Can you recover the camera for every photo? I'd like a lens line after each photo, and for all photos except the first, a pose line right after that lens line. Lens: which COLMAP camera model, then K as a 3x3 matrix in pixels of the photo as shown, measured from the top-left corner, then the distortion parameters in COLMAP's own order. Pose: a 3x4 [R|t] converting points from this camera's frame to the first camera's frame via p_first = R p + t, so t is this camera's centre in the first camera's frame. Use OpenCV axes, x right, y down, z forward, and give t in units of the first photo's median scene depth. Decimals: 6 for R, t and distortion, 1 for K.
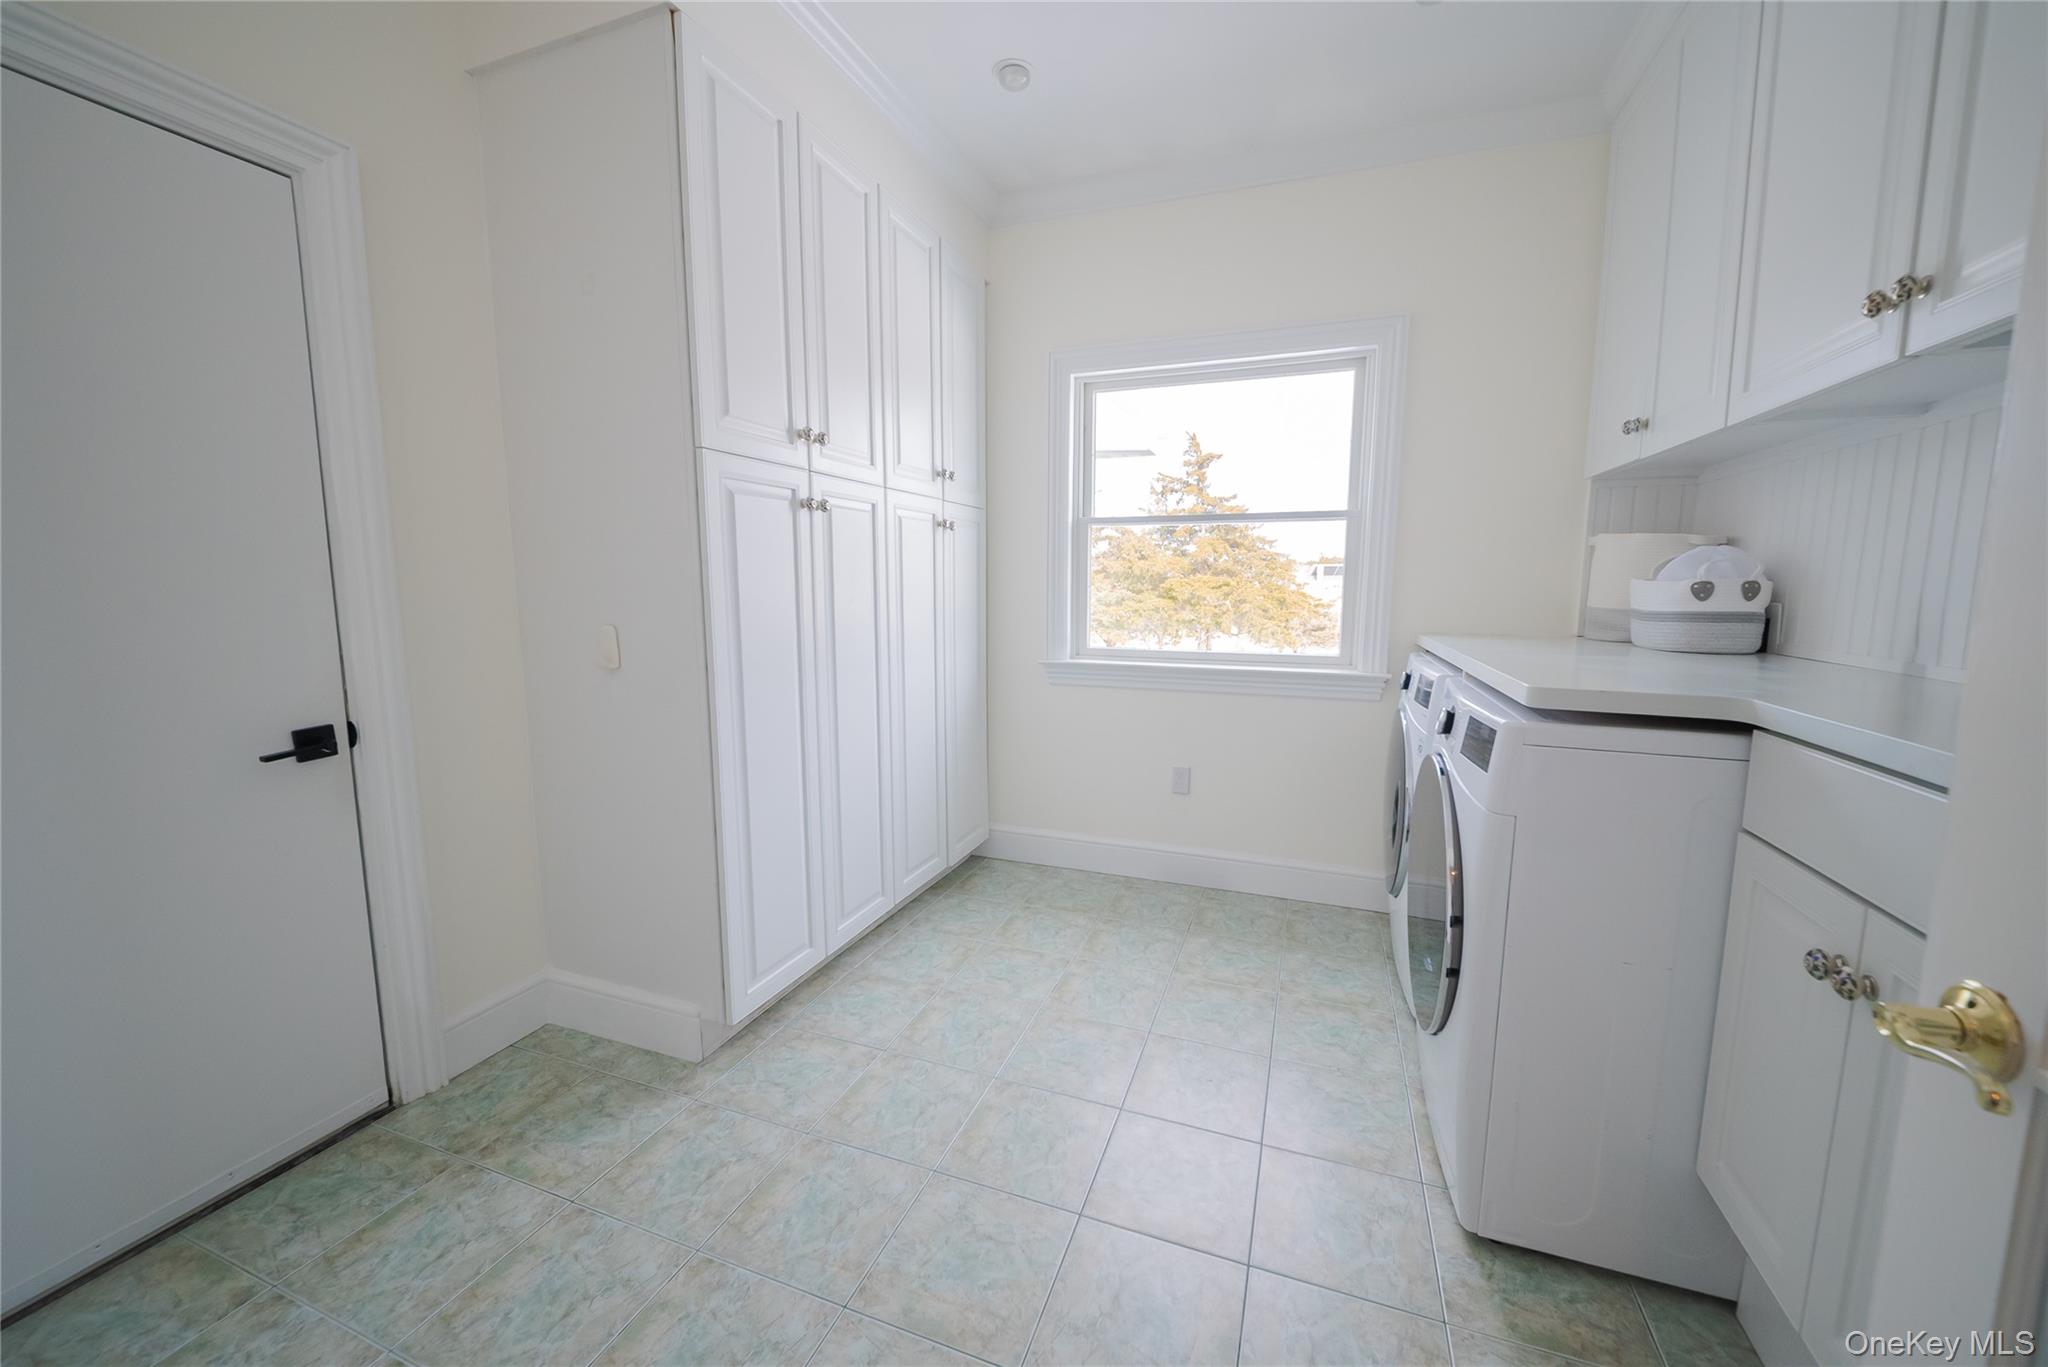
lens RADIAL K [[754.9, 0, 1050.2], [0, 754.9, 676.9], [0, 0, 1]] dist [0.001852, -0.005809]
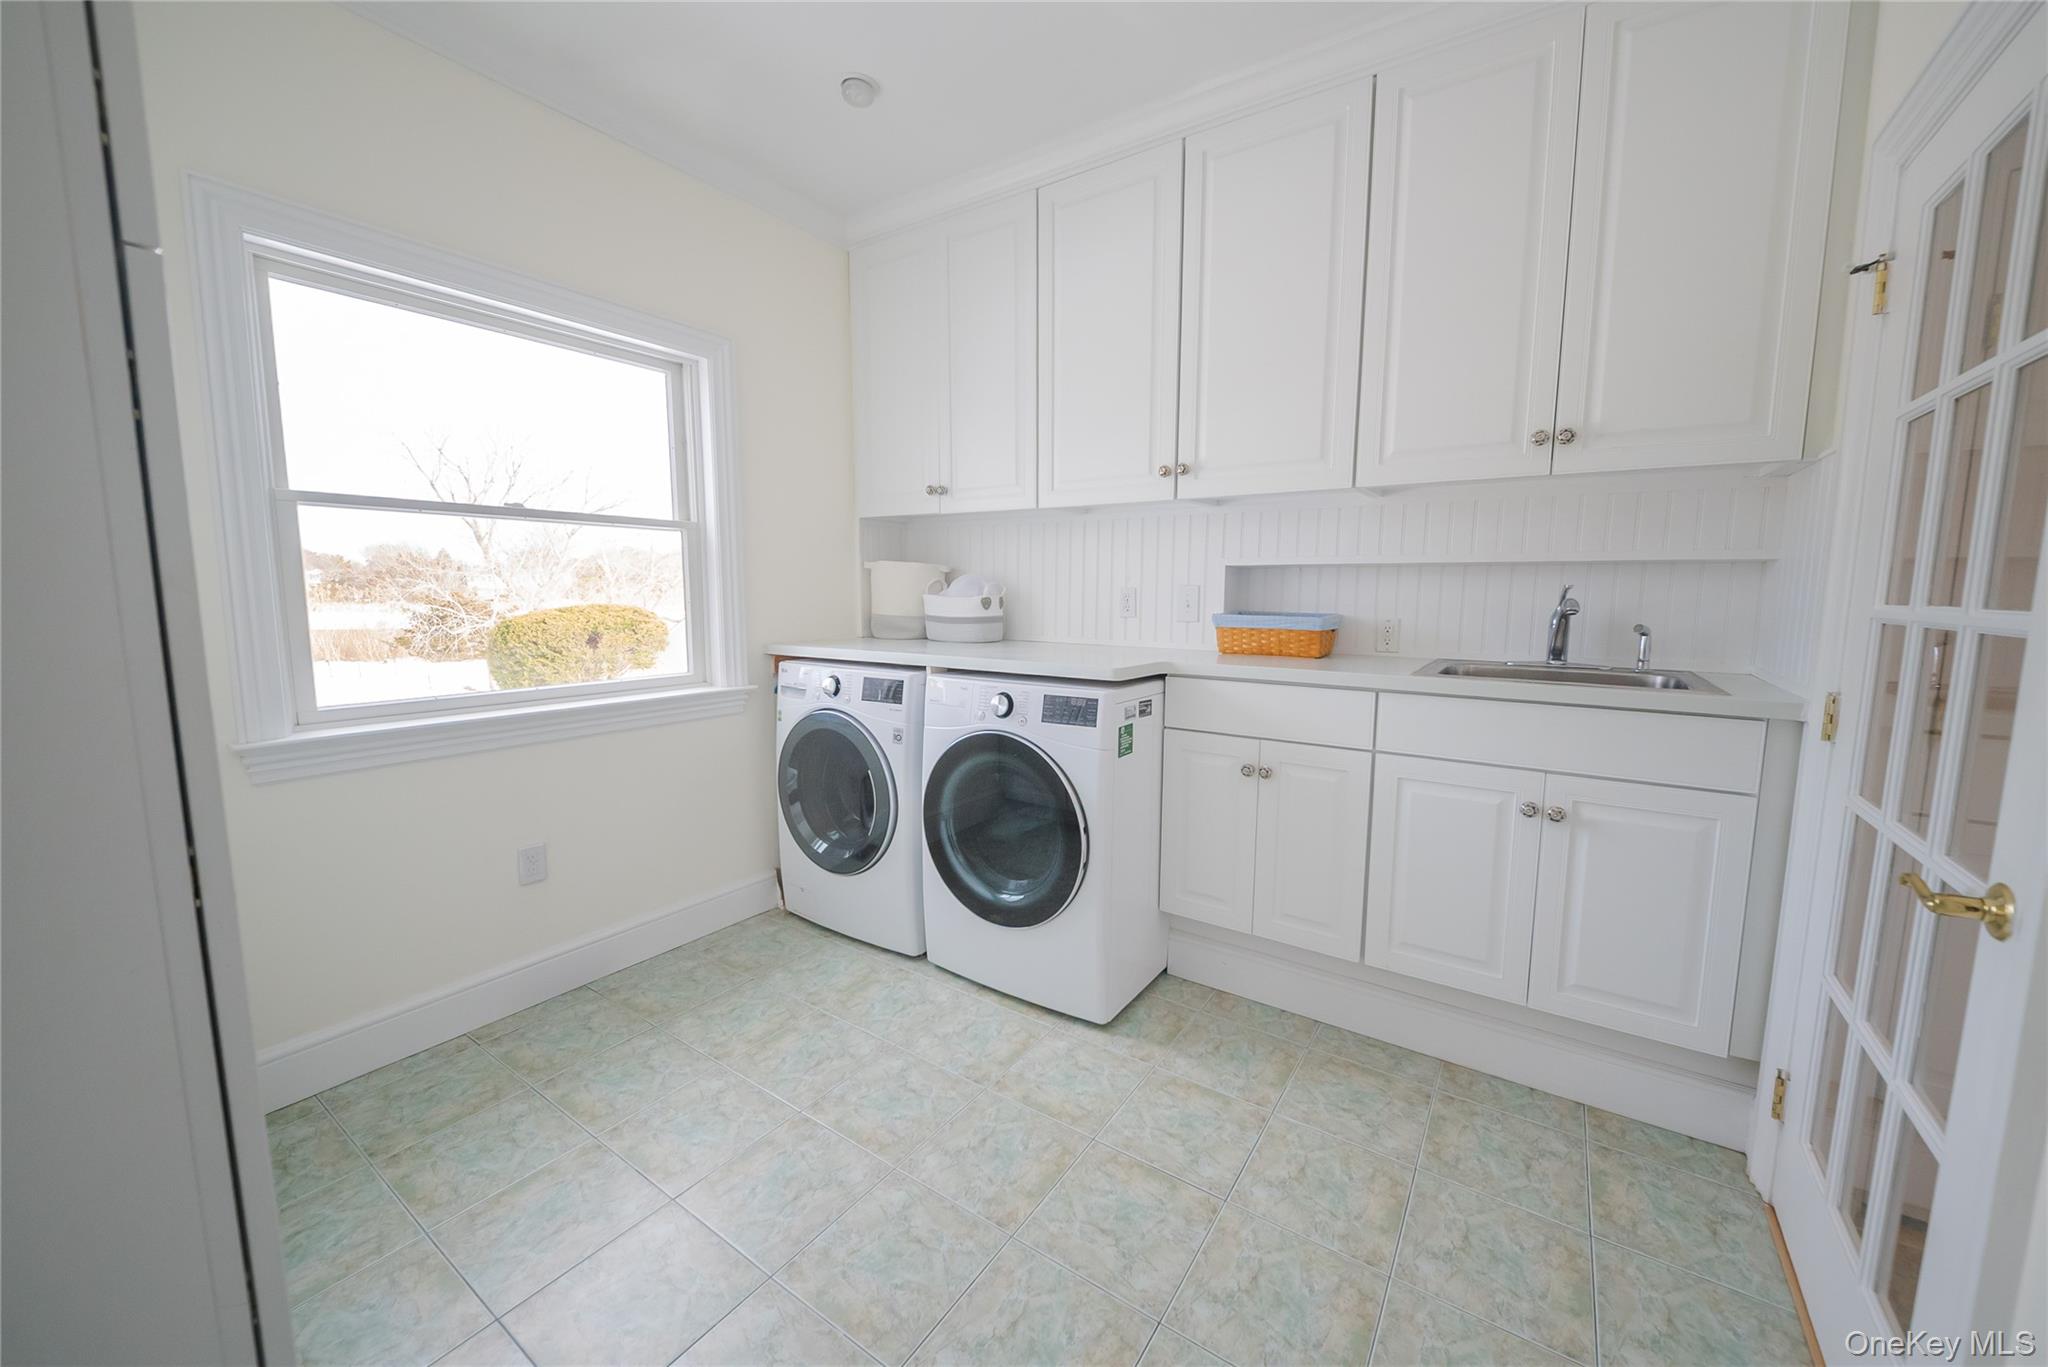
lens RADIAL K [[754.9, 0, 1050.2], [0, 754.9, 676.9], [0, 0, 1]] dist [0.001852, -0.005809]
pose [[0.221382, -0.113297, 0.968583, -0.569742], [0.112698, 0.989546, 0.089991, -0.076119], [-0.968653, 0.089235, 0.231835, 0.439443]]
